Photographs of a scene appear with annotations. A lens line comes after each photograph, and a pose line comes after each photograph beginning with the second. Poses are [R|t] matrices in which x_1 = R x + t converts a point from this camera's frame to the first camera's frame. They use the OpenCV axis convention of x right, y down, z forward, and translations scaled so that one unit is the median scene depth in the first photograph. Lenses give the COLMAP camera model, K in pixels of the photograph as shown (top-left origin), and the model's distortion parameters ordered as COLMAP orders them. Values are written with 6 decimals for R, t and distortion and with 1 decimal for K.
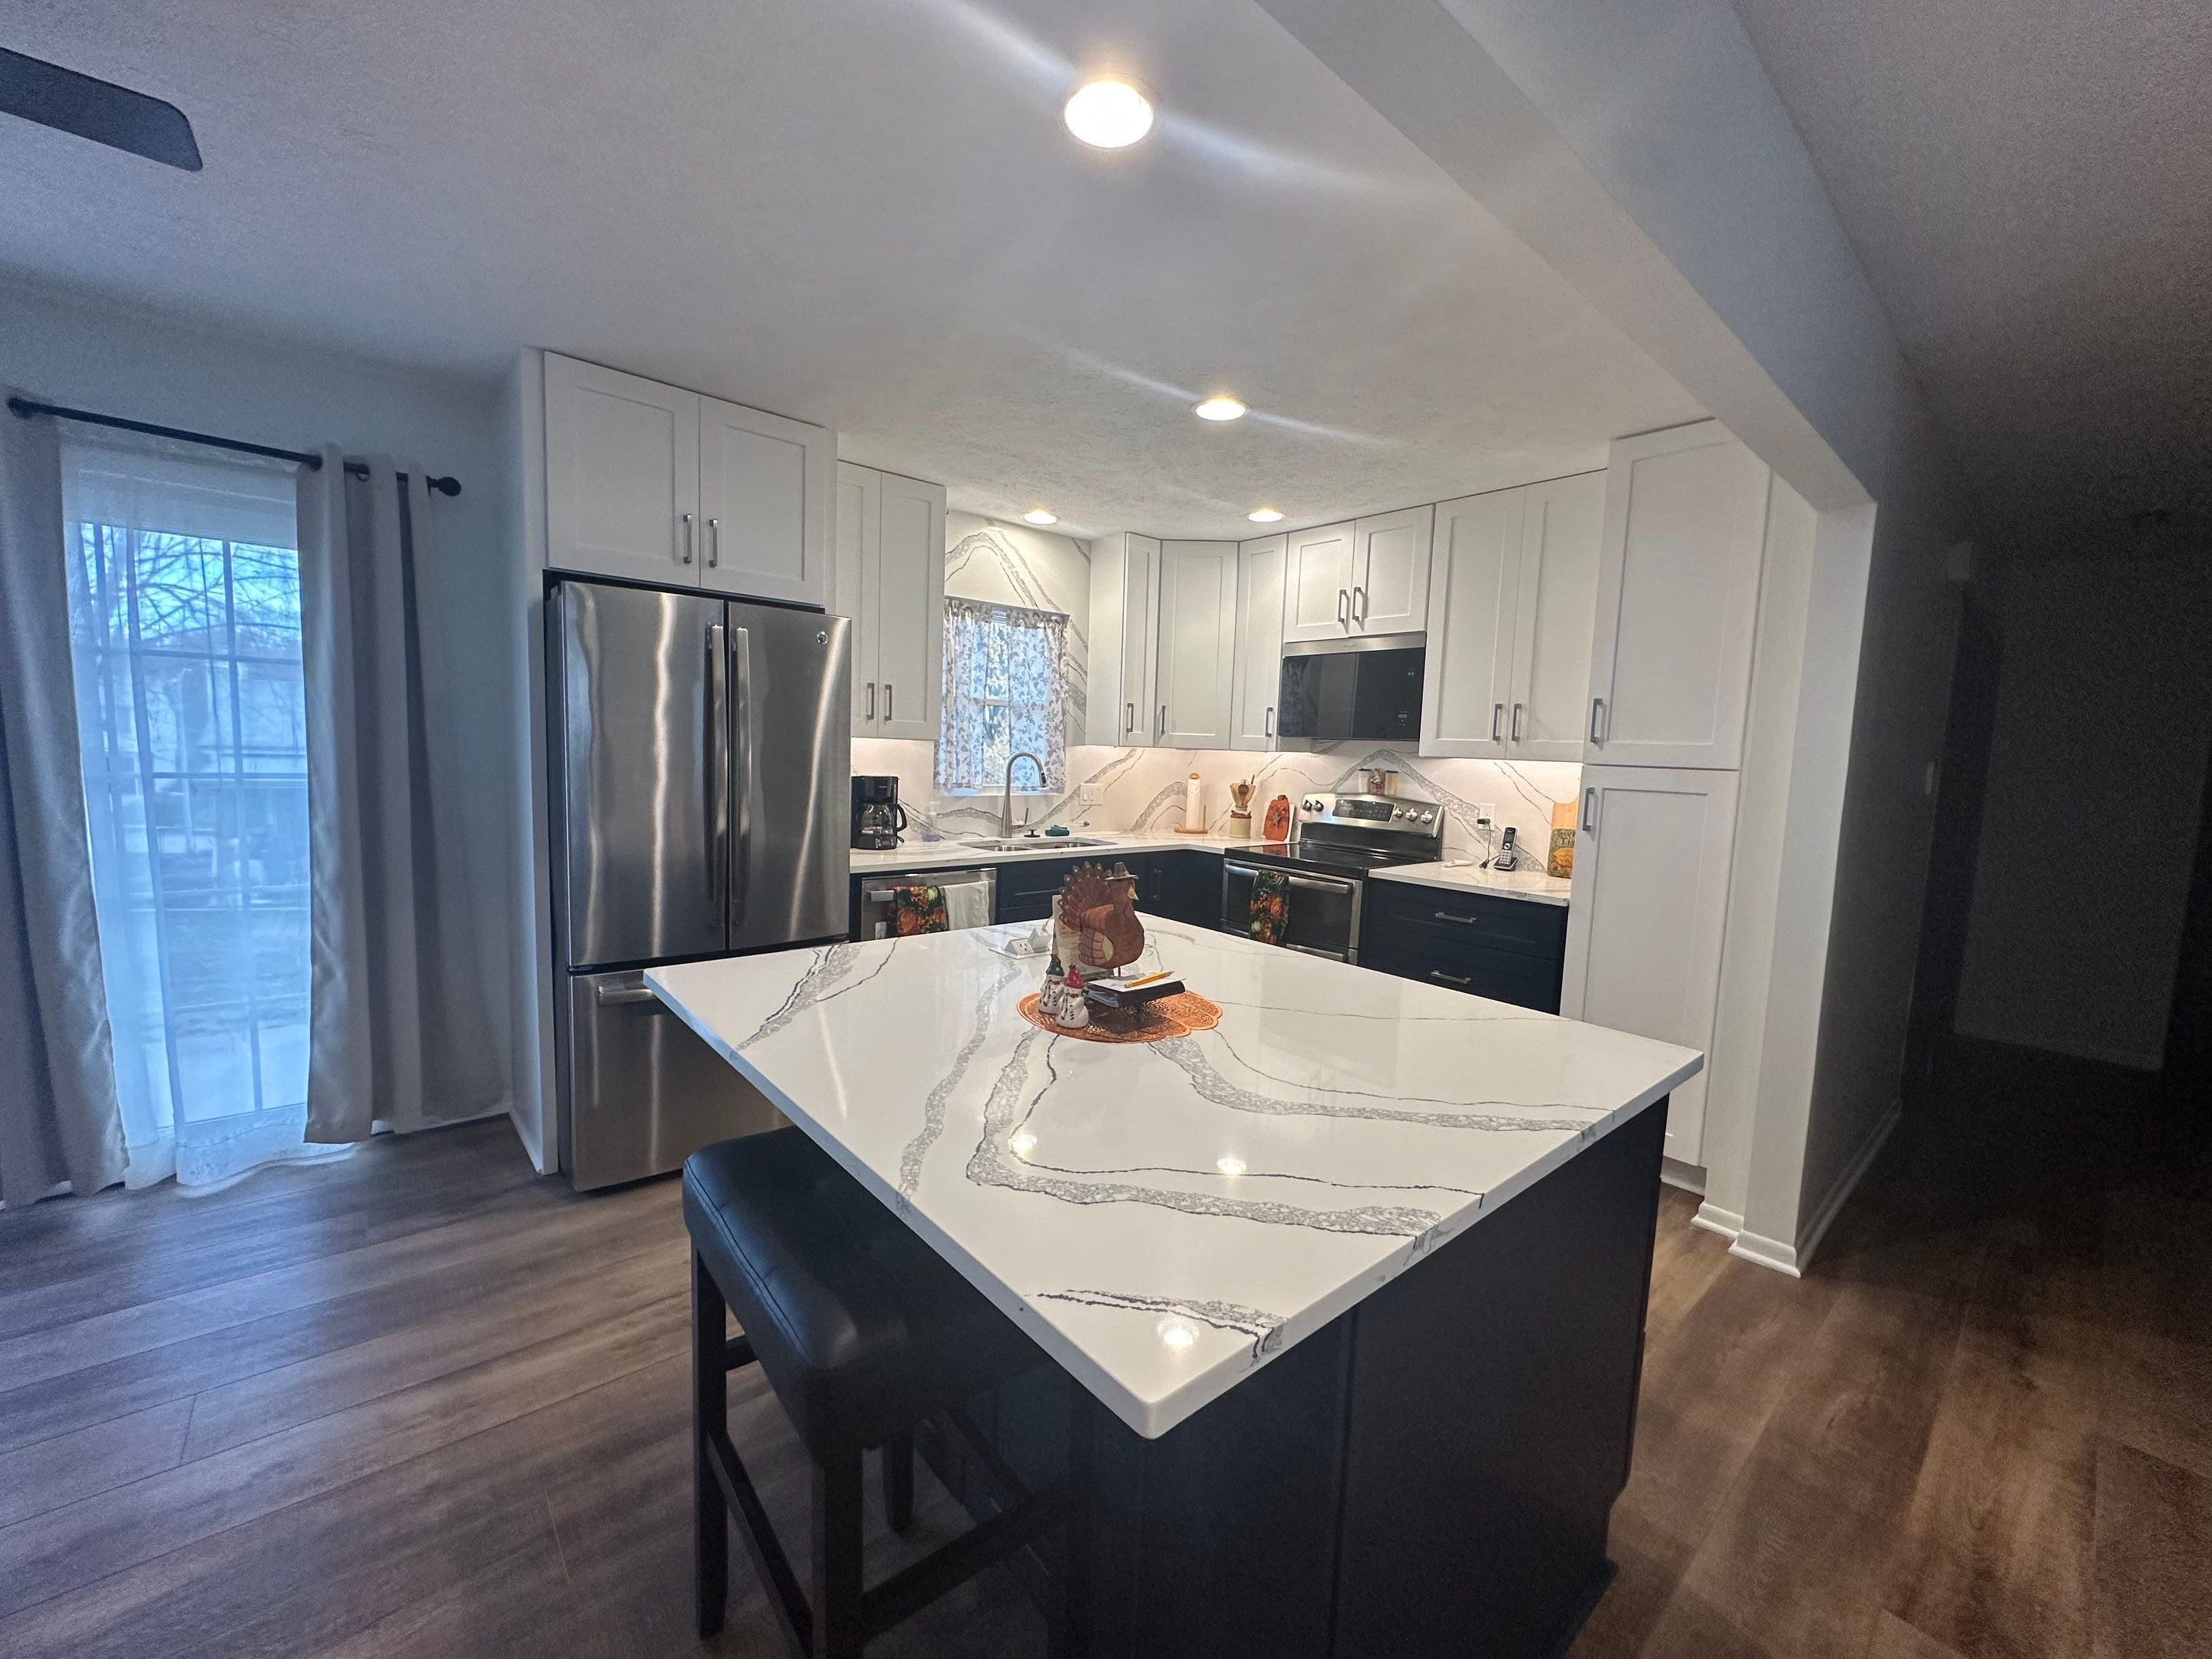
lens RADIAL K [[884.6, 0, 1107.1], [0, 884.6, 834.0], [0, 0, 1]] dist [-0.005831, 0.000245]
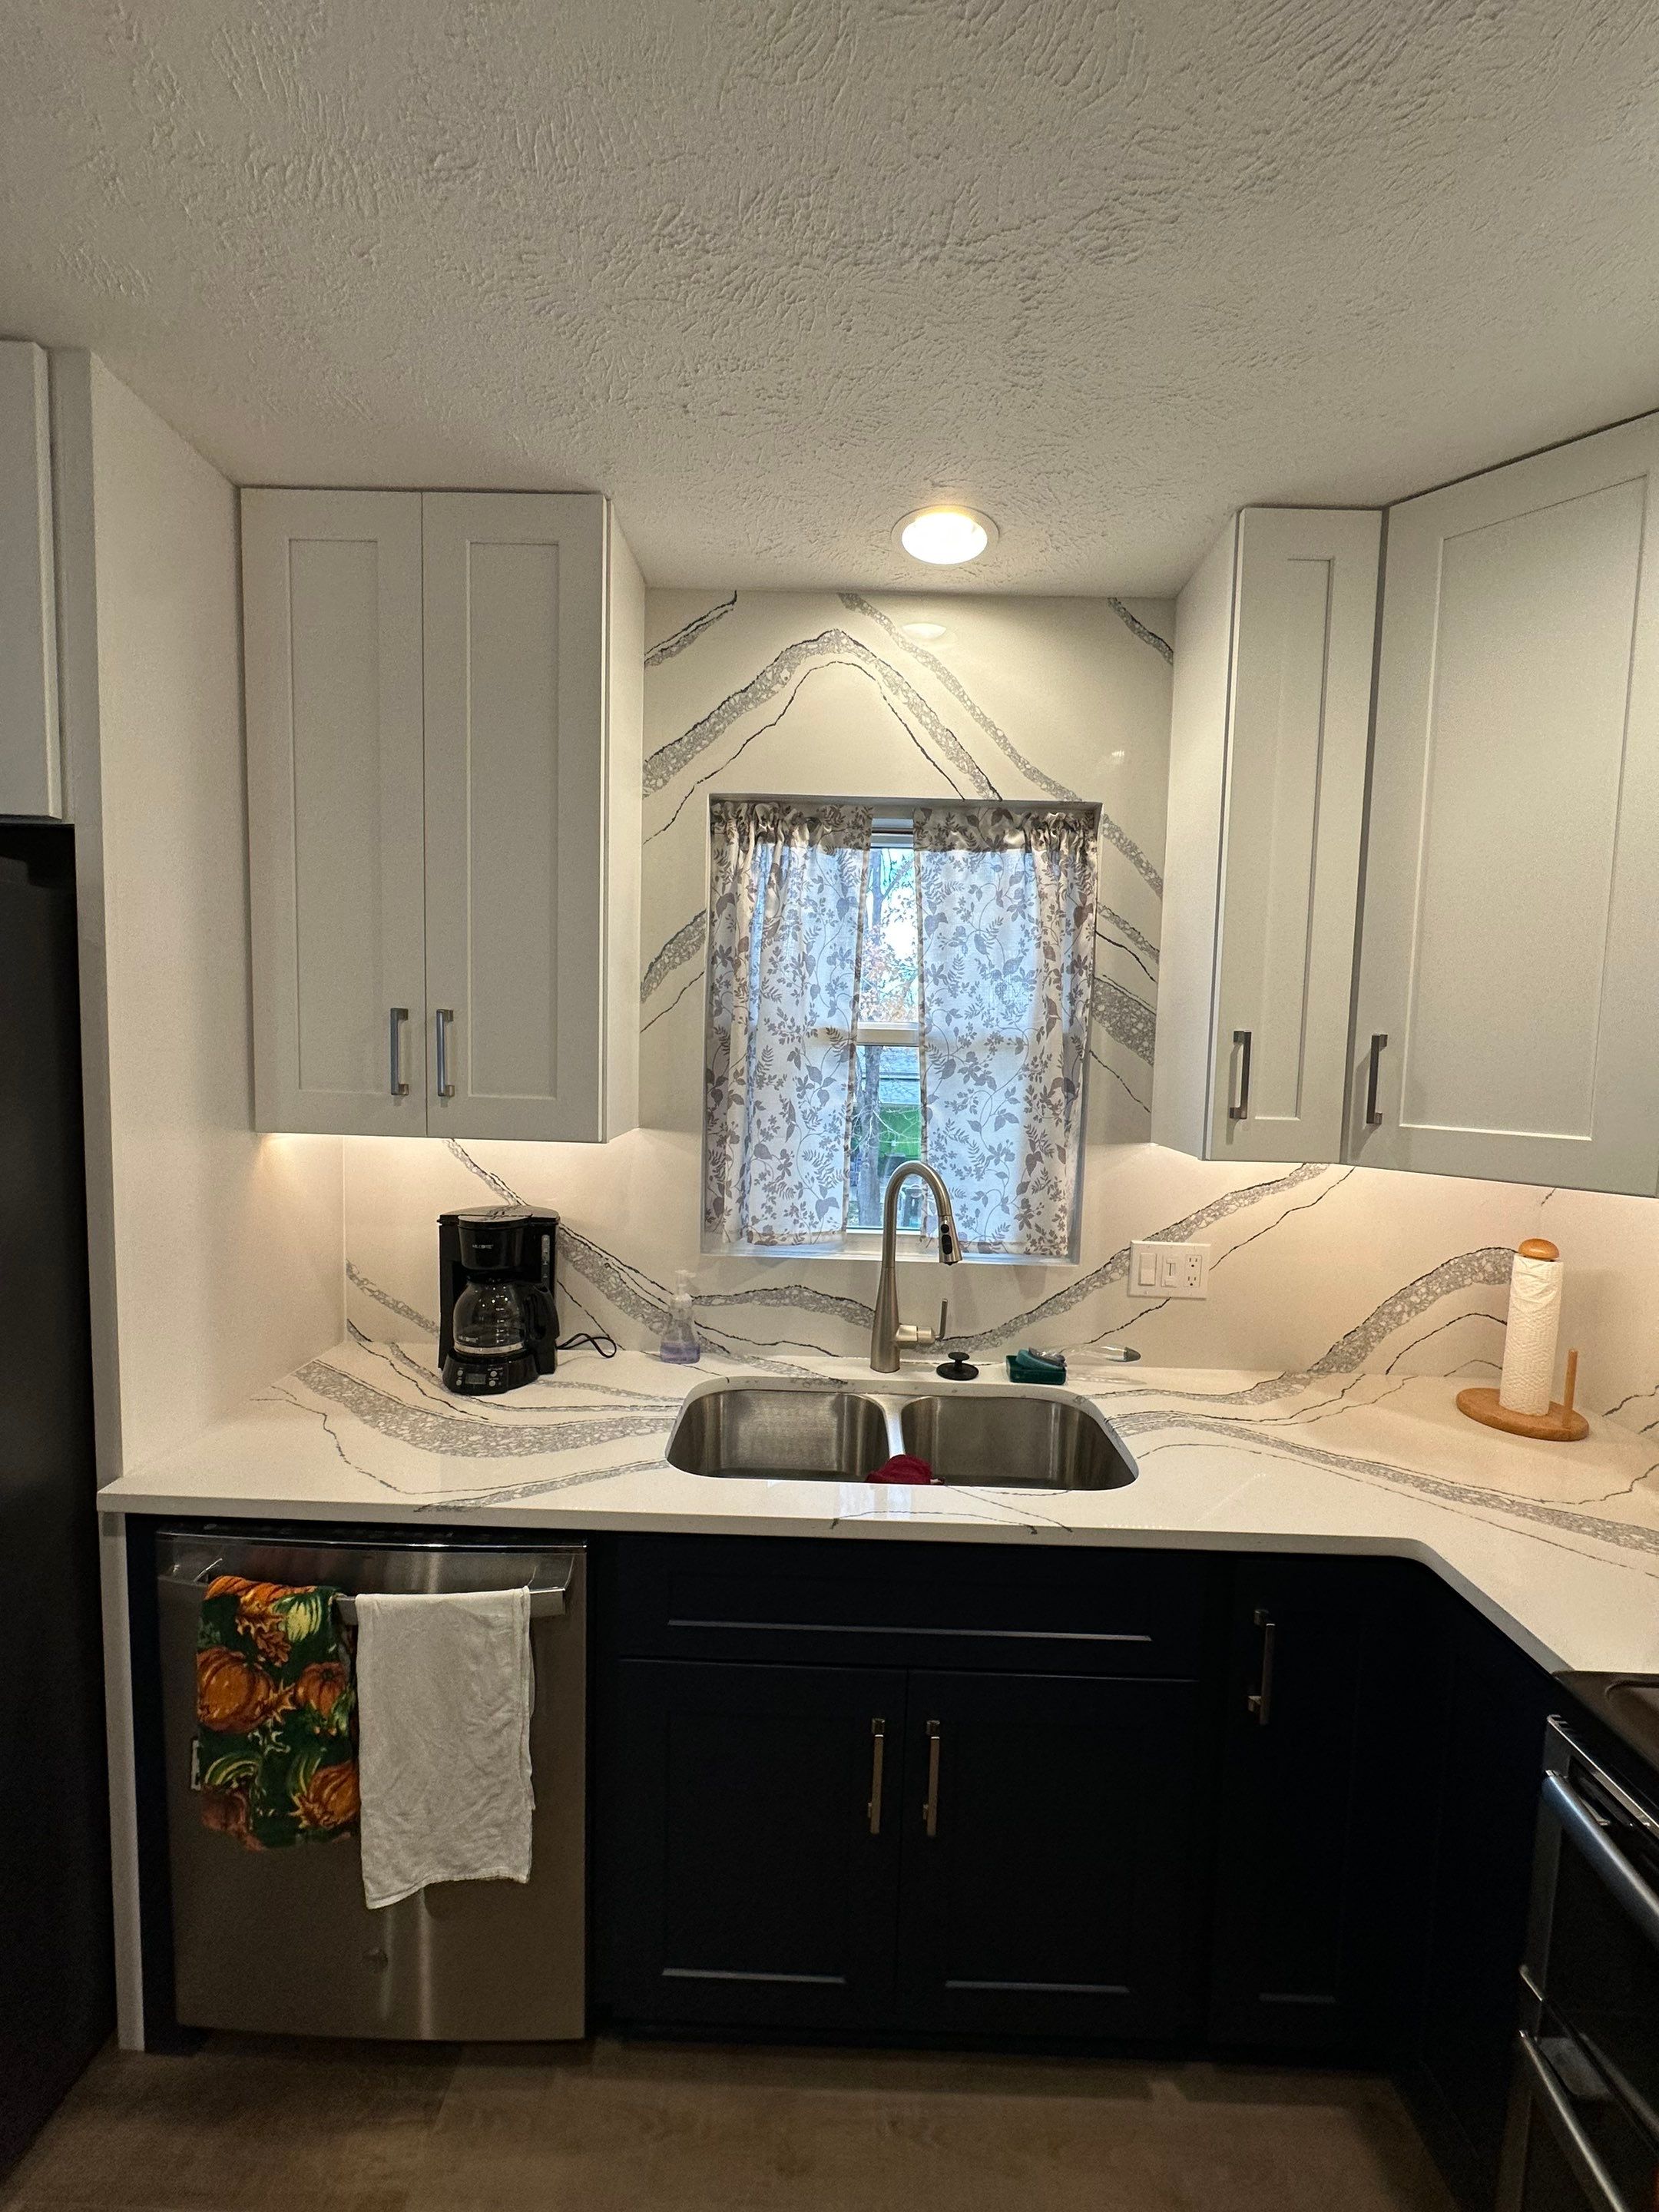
lens RADIAL K [[884.7, 0, 824.2], [0, 884.7, 1108.0], [0, 0, 1]] dist [-0.005831, 0.000245]
pose [[0.746427, 0.036012, -0.664493, 0.131479], [-0.066534, 0.997570, -0.020675, -0.104678], [0.662133, 0.059644, 0.747009, 0.669699]]
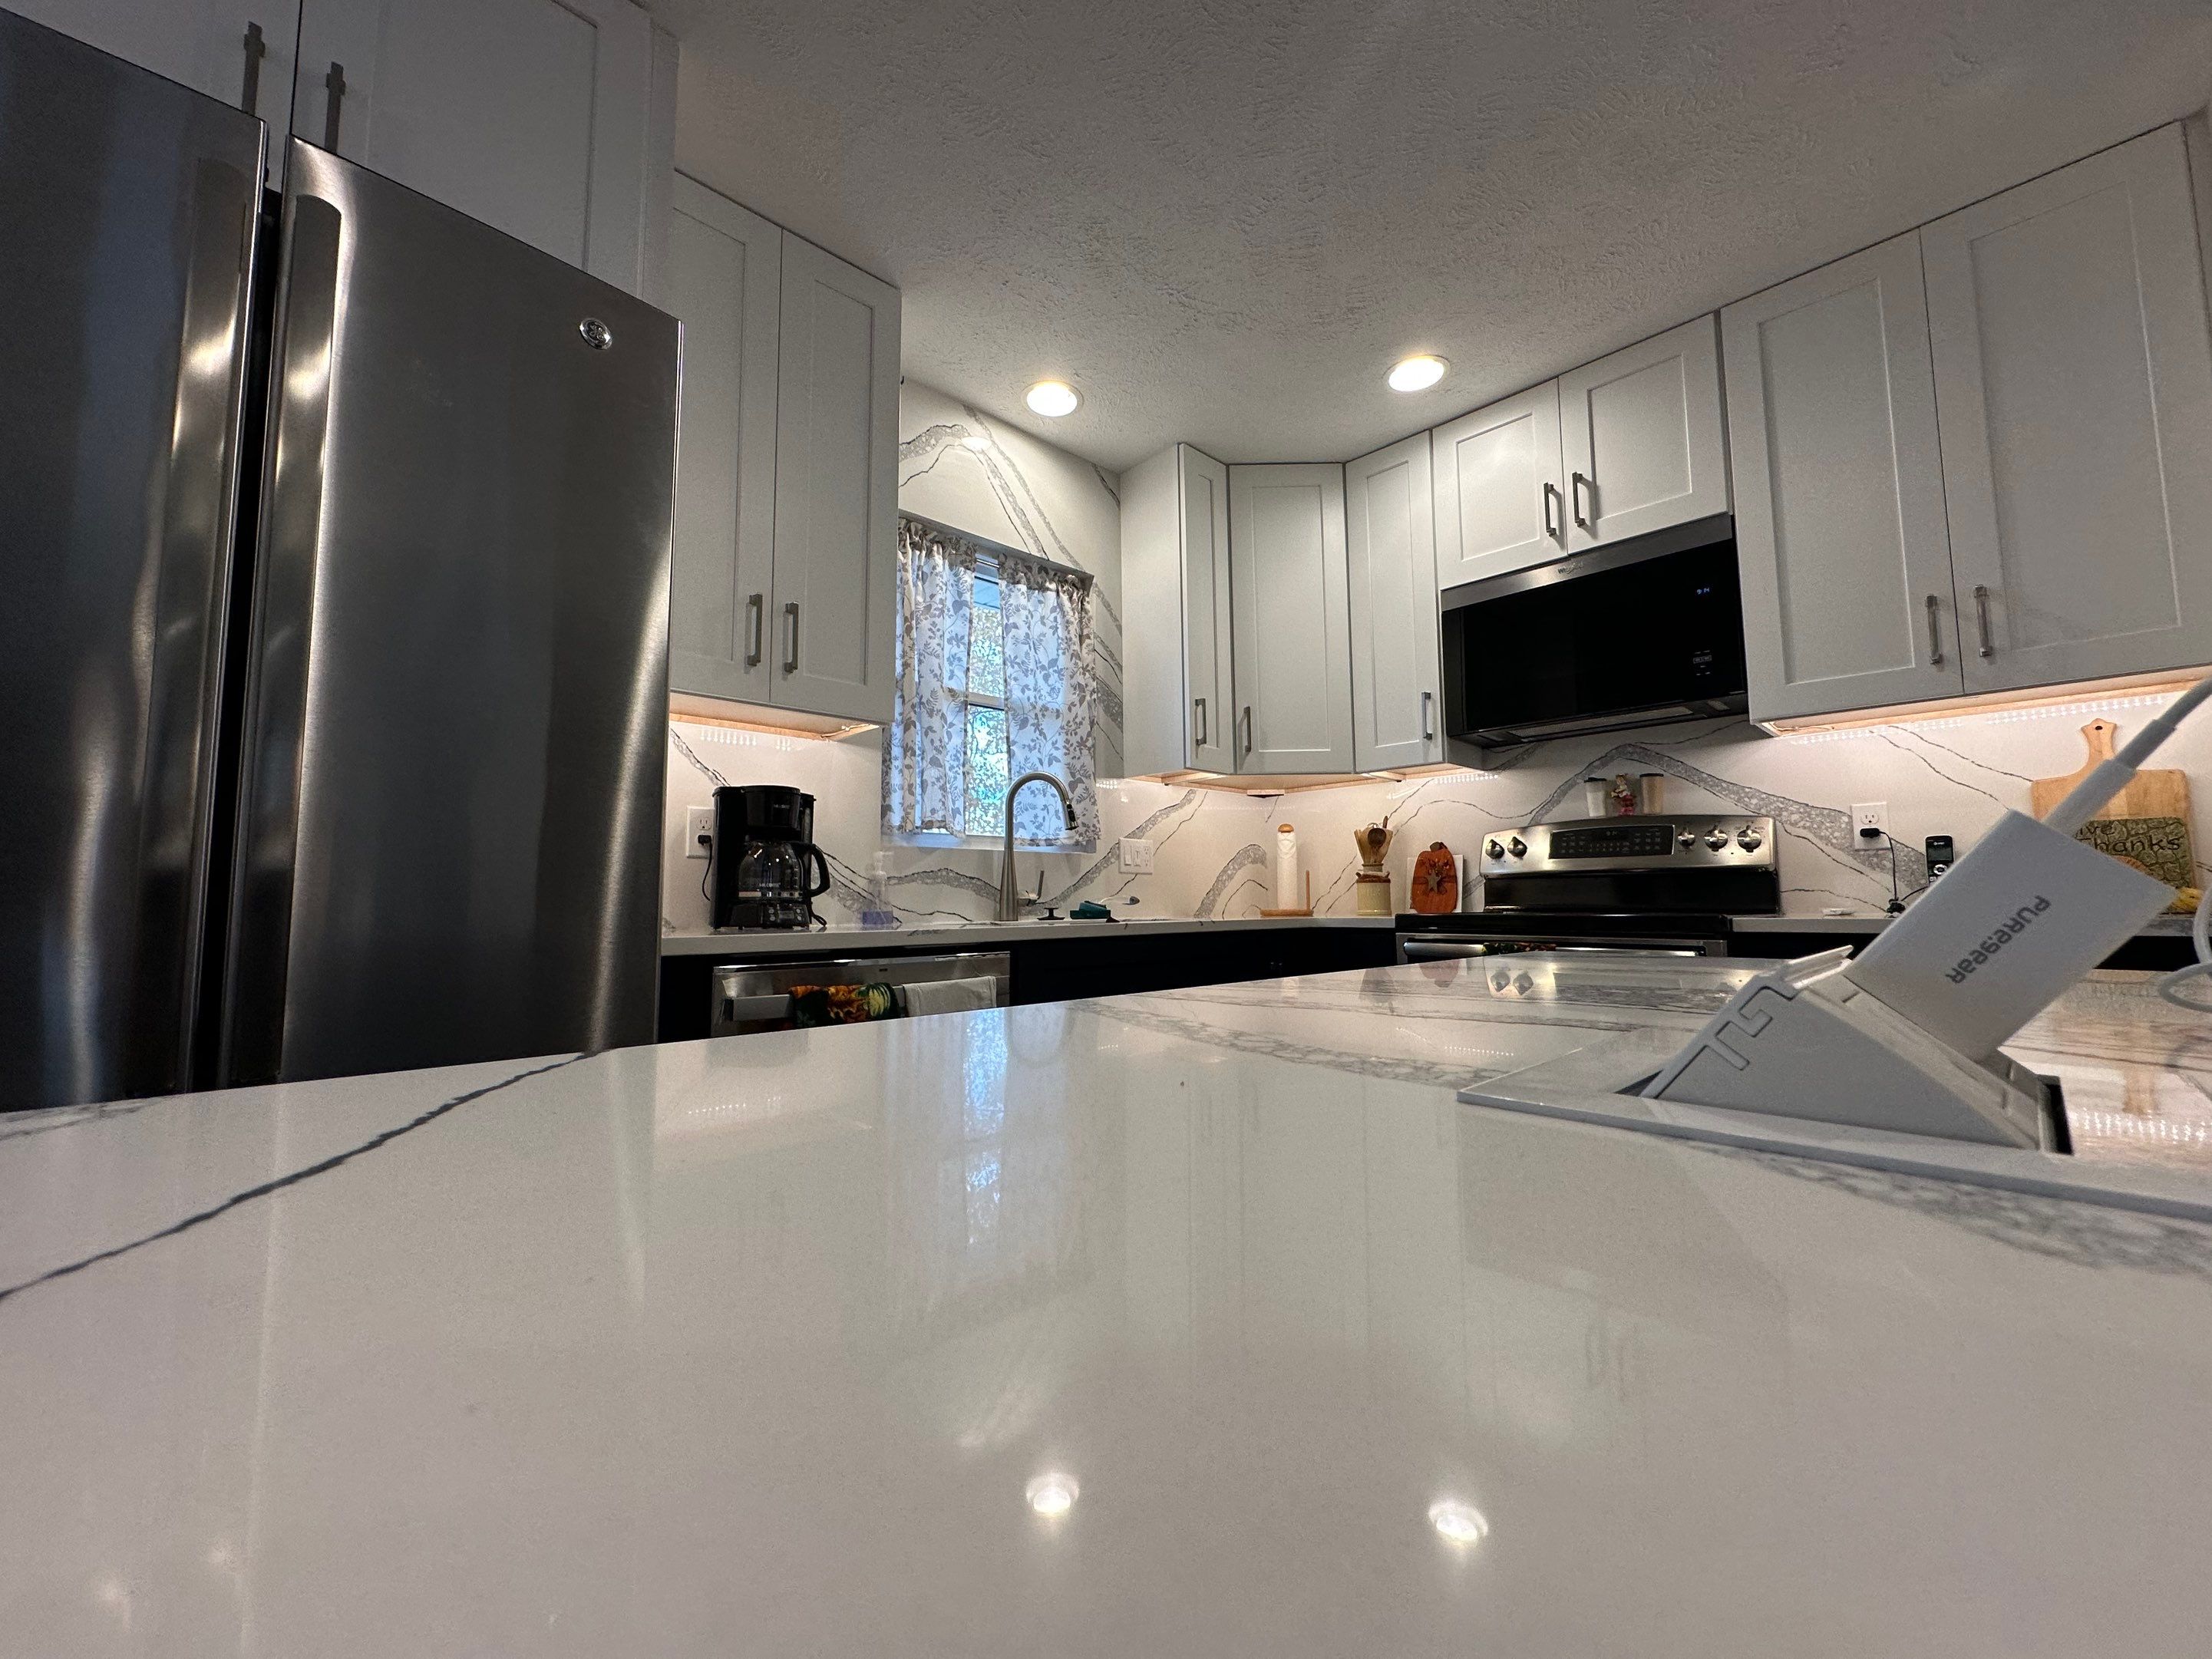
lens RADIAL K [[884.6, 0, 1104.3], [0, 884.6, 831.8], [0, 0, 1]] dist [-0.005831, 0.000245]
pose [[0.997651, -0.040633, 0.055154, -0.080874], [0.049891, 0.982676, -0.178489, 0.053299], [-0.046946, 0.180821, 0.982395, 0.415994]]
